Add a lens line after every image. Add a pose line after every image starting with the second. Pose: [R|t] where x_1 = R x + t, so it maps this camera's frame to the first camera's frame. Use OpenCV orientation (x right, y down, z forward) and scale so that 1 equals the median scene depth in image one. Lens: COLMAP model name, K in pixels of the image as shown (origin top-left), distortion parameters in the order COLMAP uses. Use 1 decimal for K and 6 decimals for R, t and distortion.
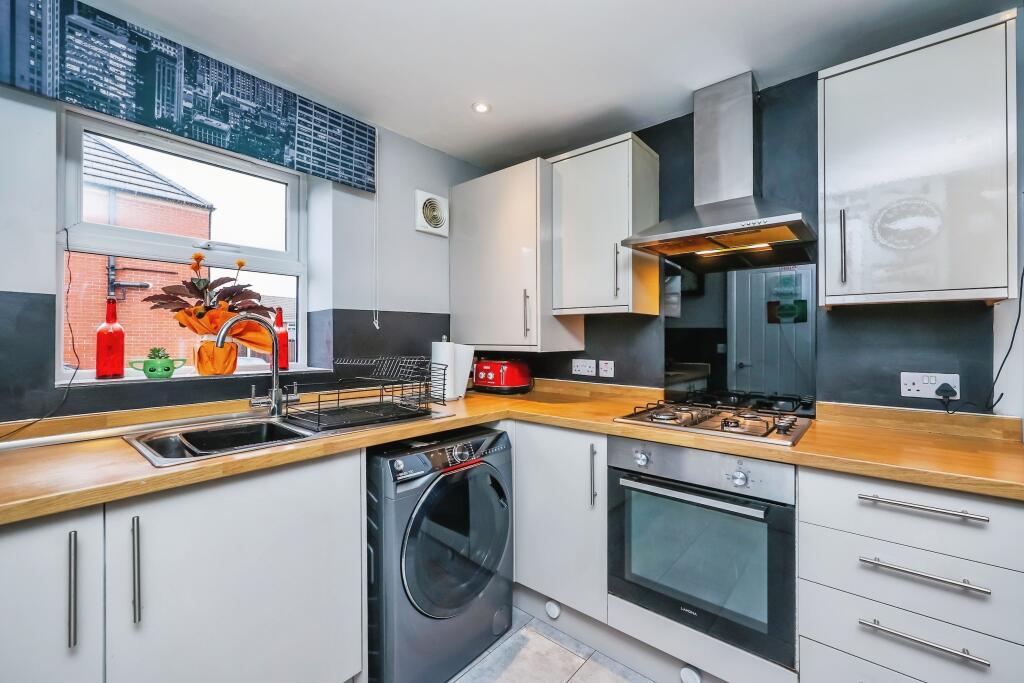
lens RADIAL K [[417.8, 0, 502.9], [0, 417.8, 334.8], [0, 0, 1]] dist [-0.000670, -0.000173]
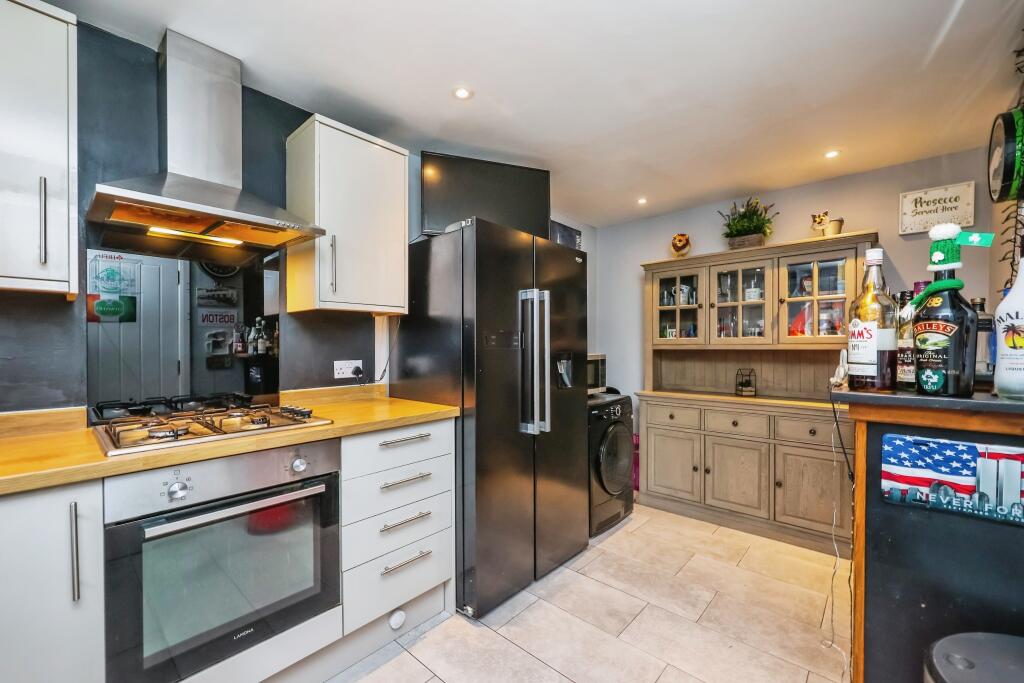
lens RADIAL K [[417.8, 0, 501.7], [0, 417.8, 347.9], [0, 0, 1]] dist [-0.000670, -0.000173]
pose [[0.039887, -0.011079, 0.999143, -0.420223], [-0.006177, 0.999917, 0.011334, 0.027922], [-0.999185, -0.006624, 0.039815, 0.398096]]
